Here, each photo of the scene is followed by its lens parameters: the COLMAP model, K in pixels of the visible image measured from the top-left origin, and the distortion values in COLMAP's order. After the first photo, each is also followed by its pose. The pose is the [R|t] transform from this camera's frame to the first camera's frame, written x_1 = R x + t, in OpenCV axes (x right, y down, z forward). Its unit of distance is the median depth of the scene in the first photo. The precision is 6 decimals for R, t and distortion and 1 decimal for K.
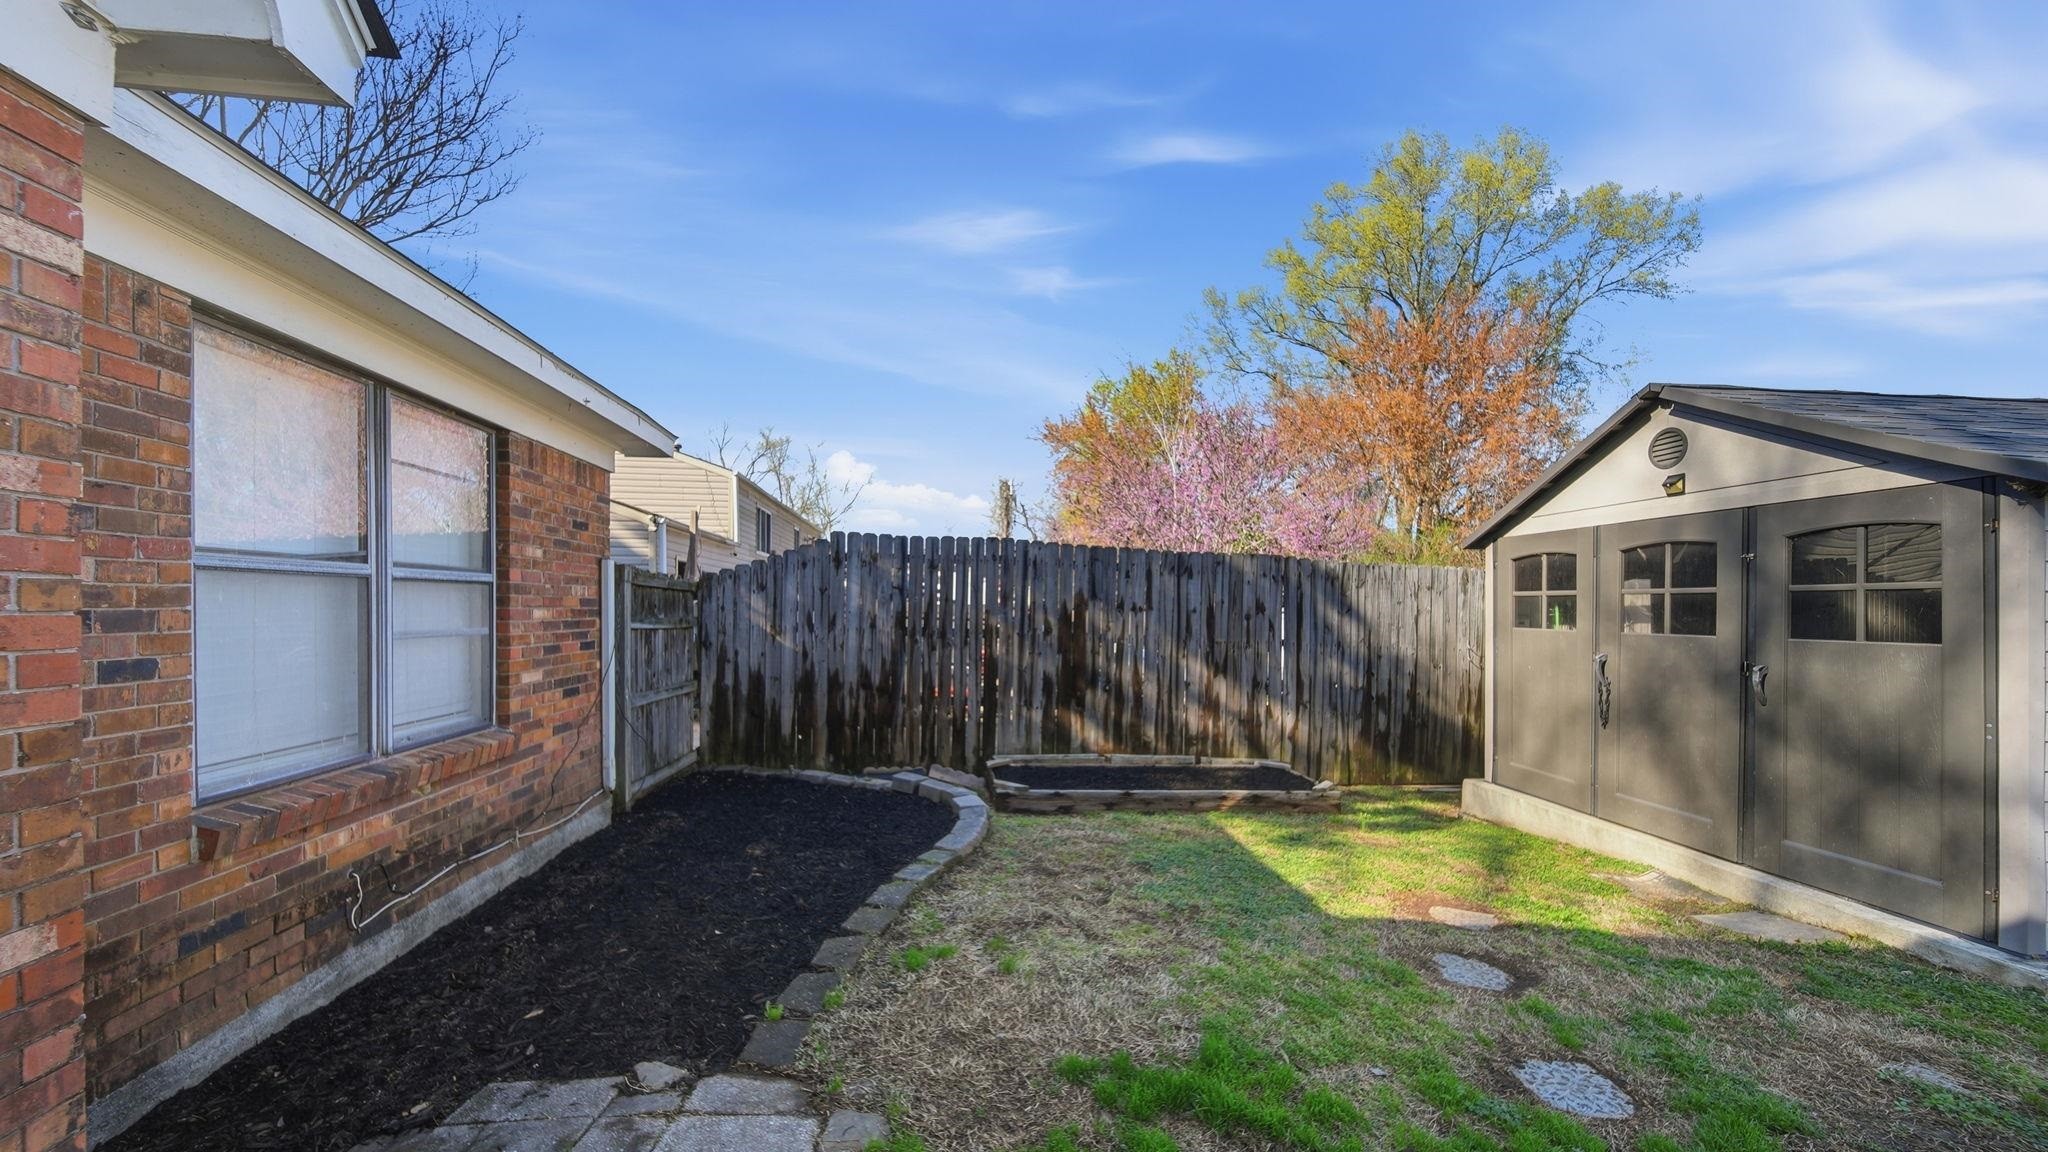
lens RADIAL K [[741.2, 0, 1018.6], [0, 741.2, 607.7], [0, 0, 1]] dist [-0.004382, 0.000014]
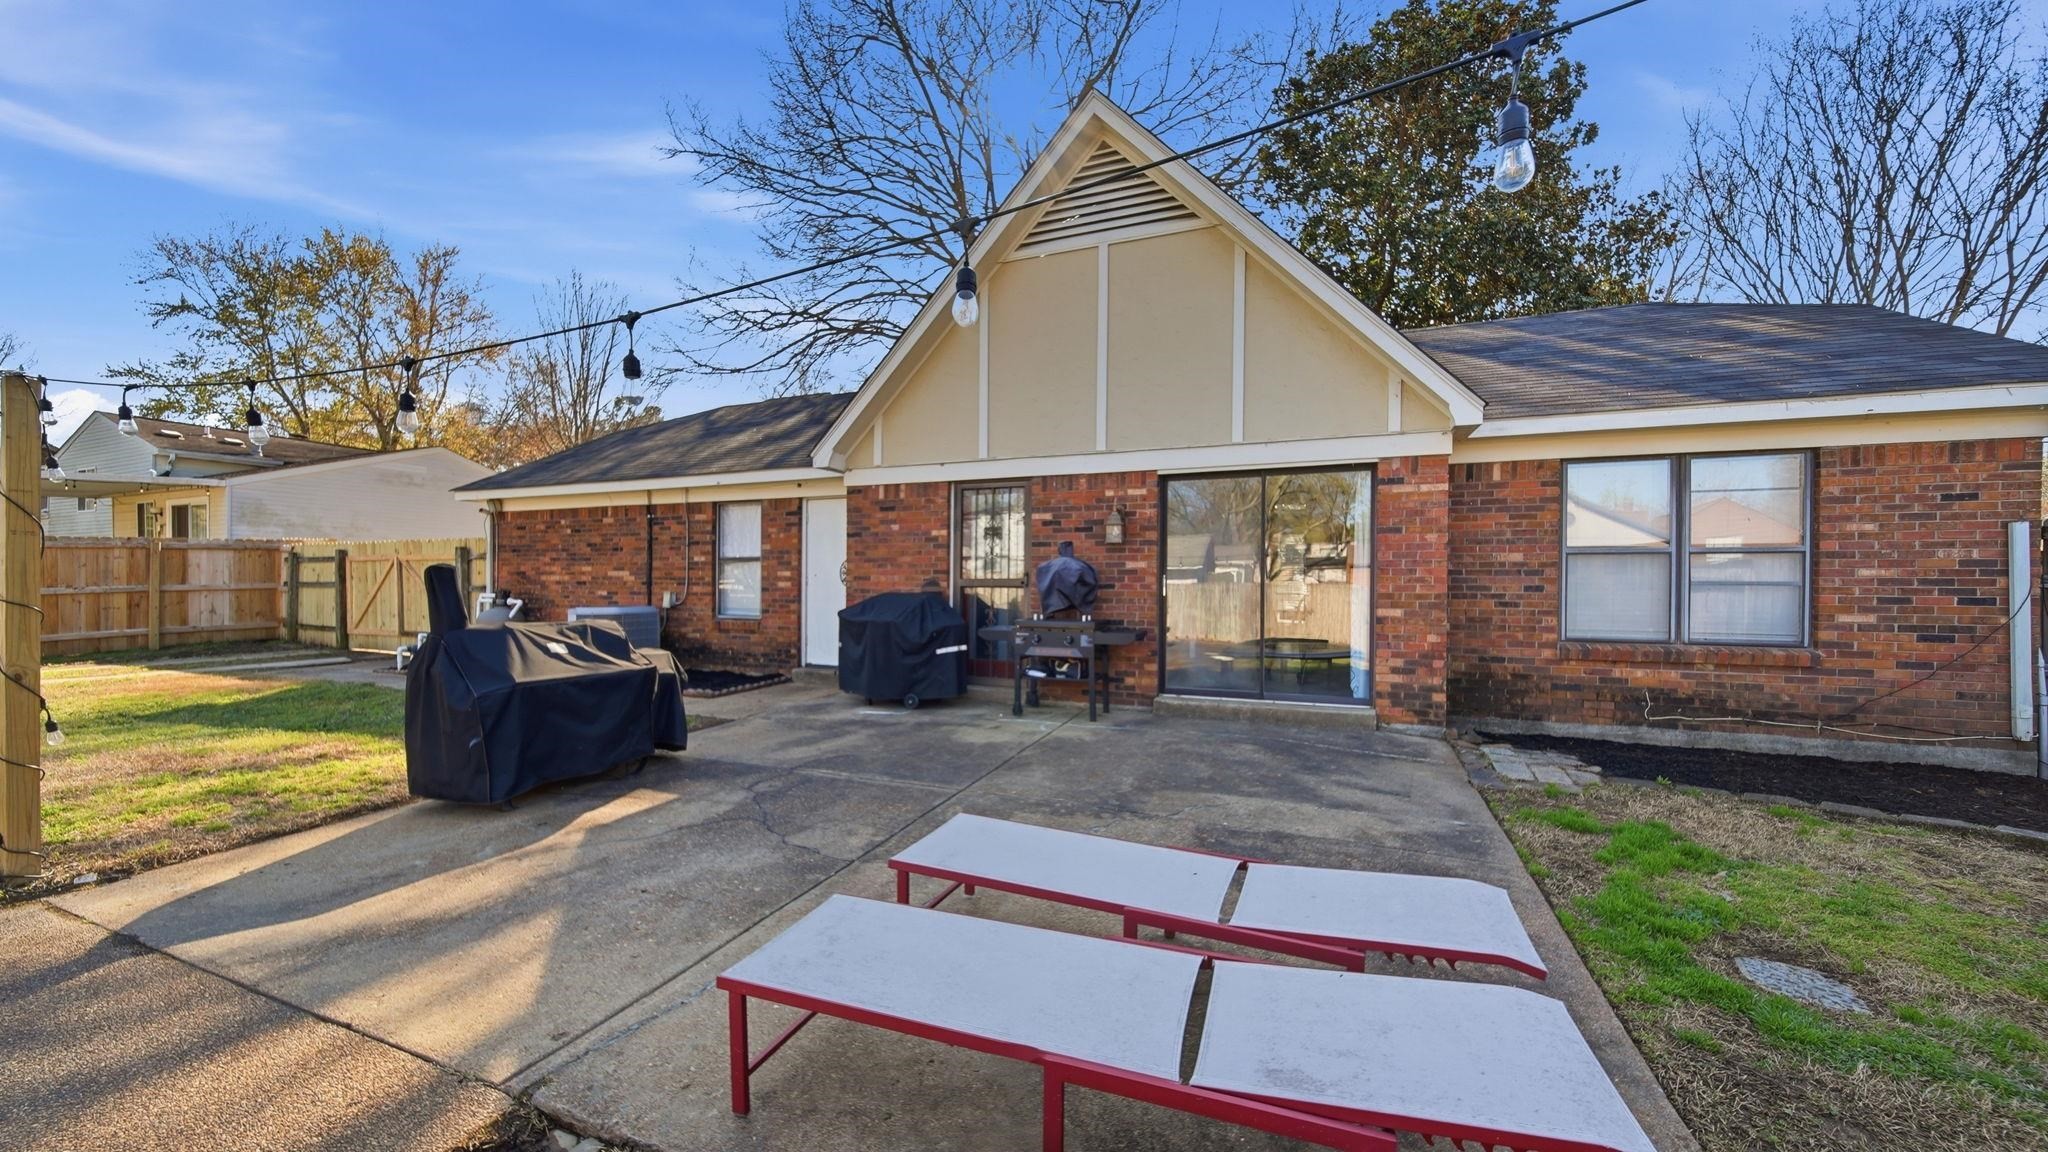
lens RADIAL K [[741.2, 0, 1022.6], [0, 741.2, 586.5], [0, 0, 1]] dist [-0.004382, 0.000014]
pose [[-0.475104, -0.003432, -0.879923, 1.874950], [-0.007139, 0.999975, -0.000046, 0.067421], [0.879901, 0.006260, -0.475116, 0.430642]]
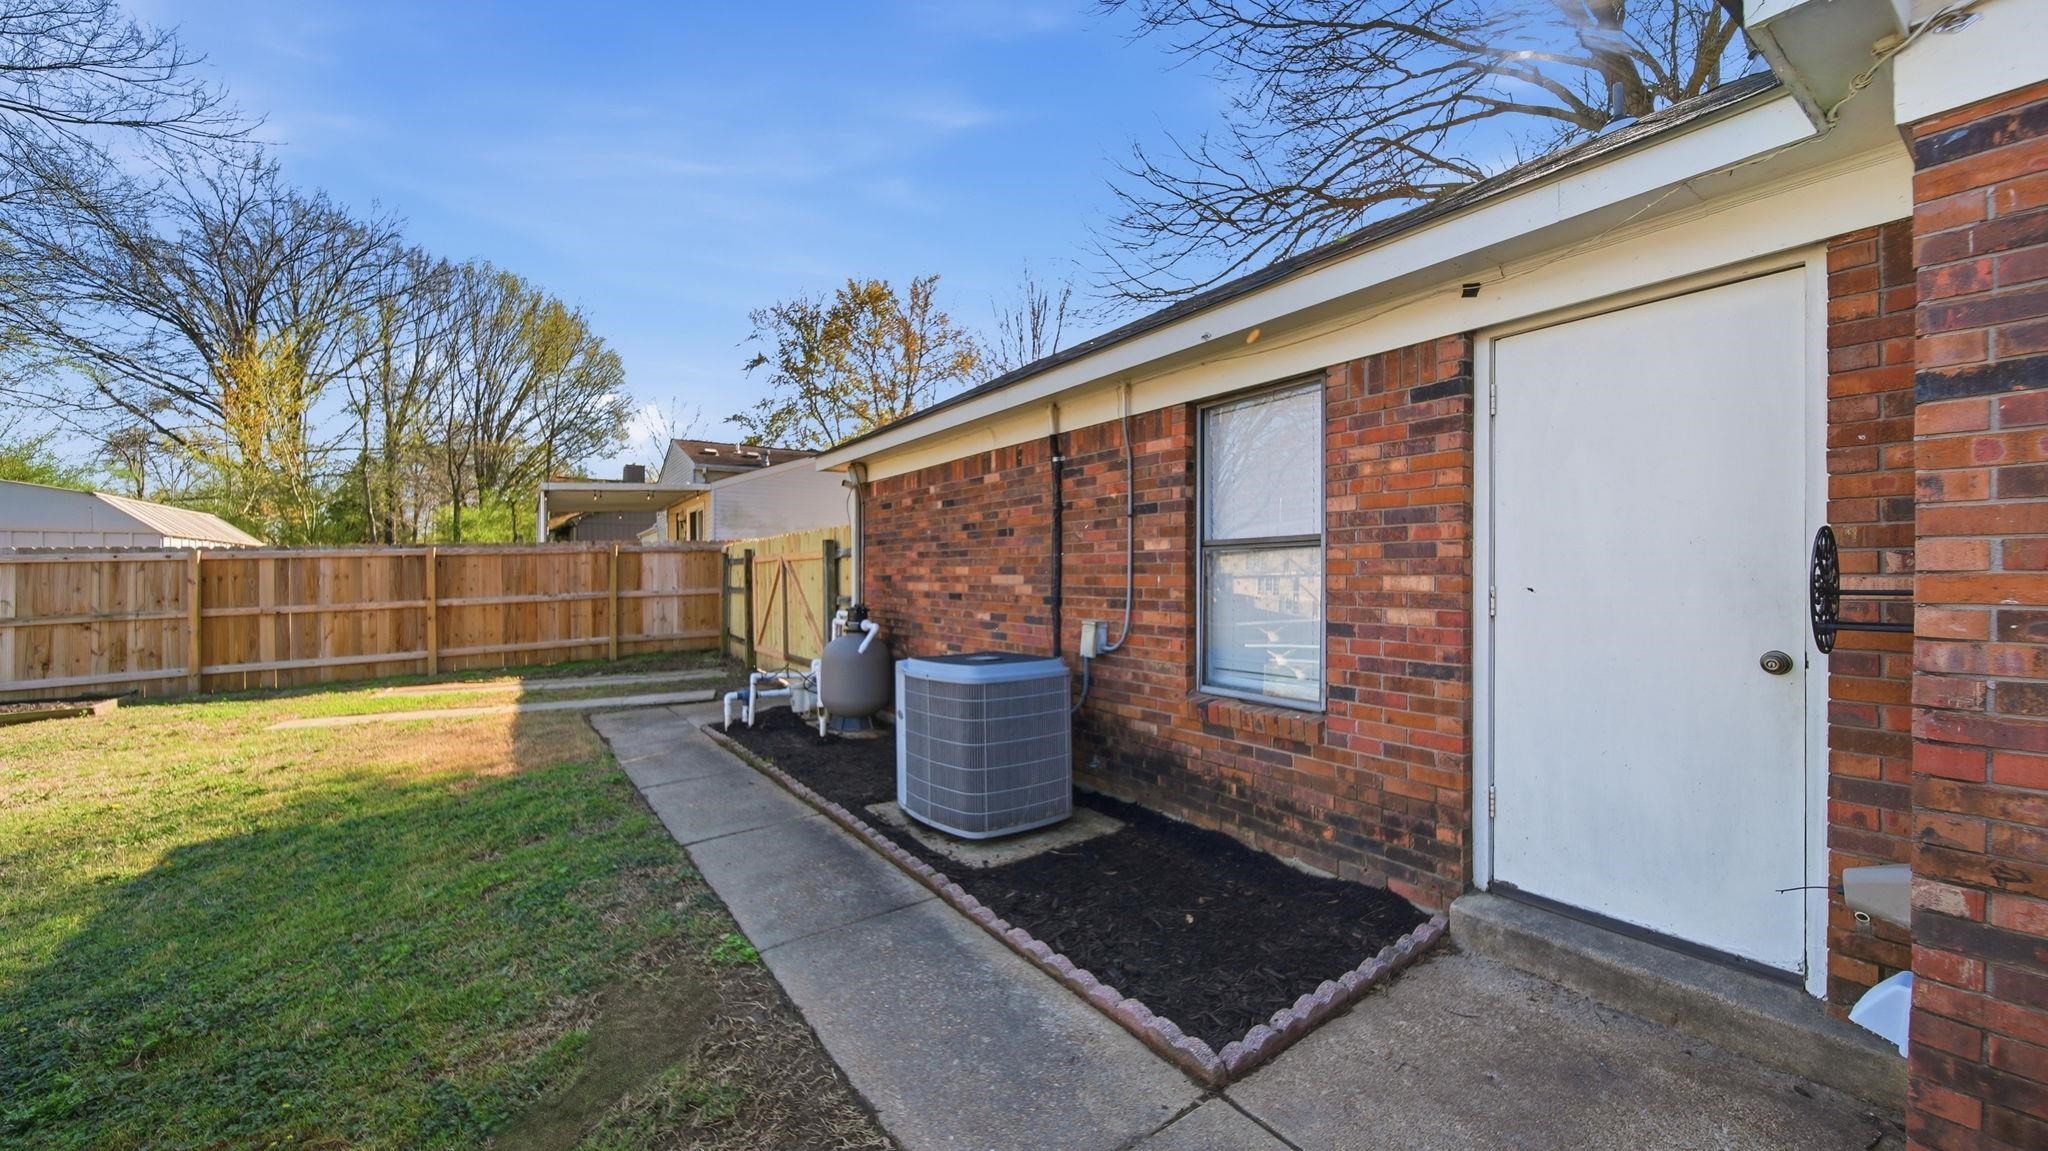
lens RADIAL K [[741.2, 0, 1032.5], [0, 741.2, 580.0], [0, 0, 1]] dist [-0.004382, 0.000014]
pose [[-0.871668, 0.000153, -0.490098, 0.418779], [-0.002084, 0.999990, 0.004019, 0.008400], [0.490093, 0.004525, -0.871658, -1.465107]]
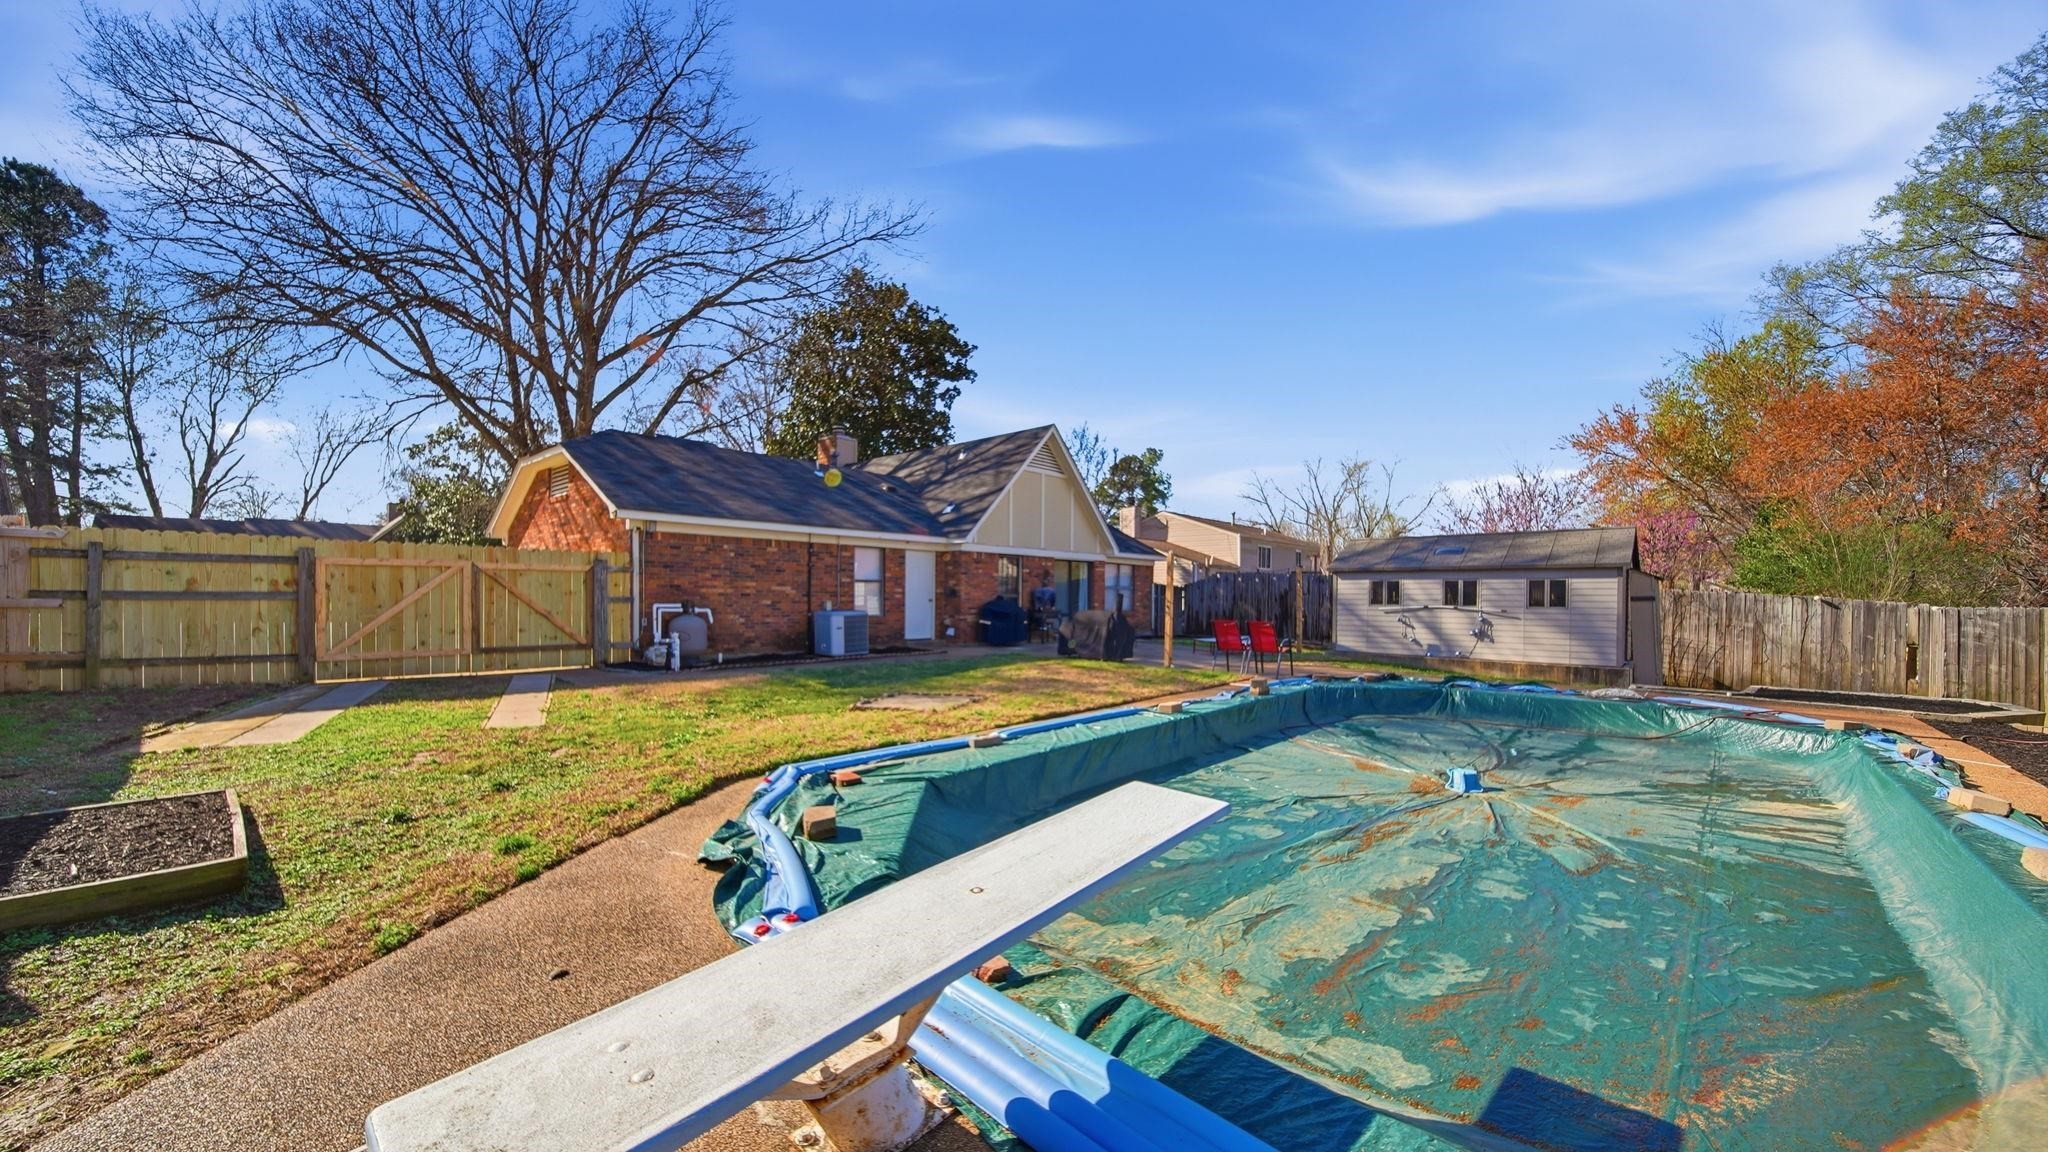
lens RADIAL K [[723.8, 0, 1022.9], [0, 723.8, 589.9], [0, 0, 1]] dist [-0.000054, -0.000001]
pose [[0.656631, -0.001173, -0.754211, 4.604911], [-0.008473, 0.999924, -0.008932, 0.060930], [0.754165, 0.012256, 0.656571, -5.289782]]
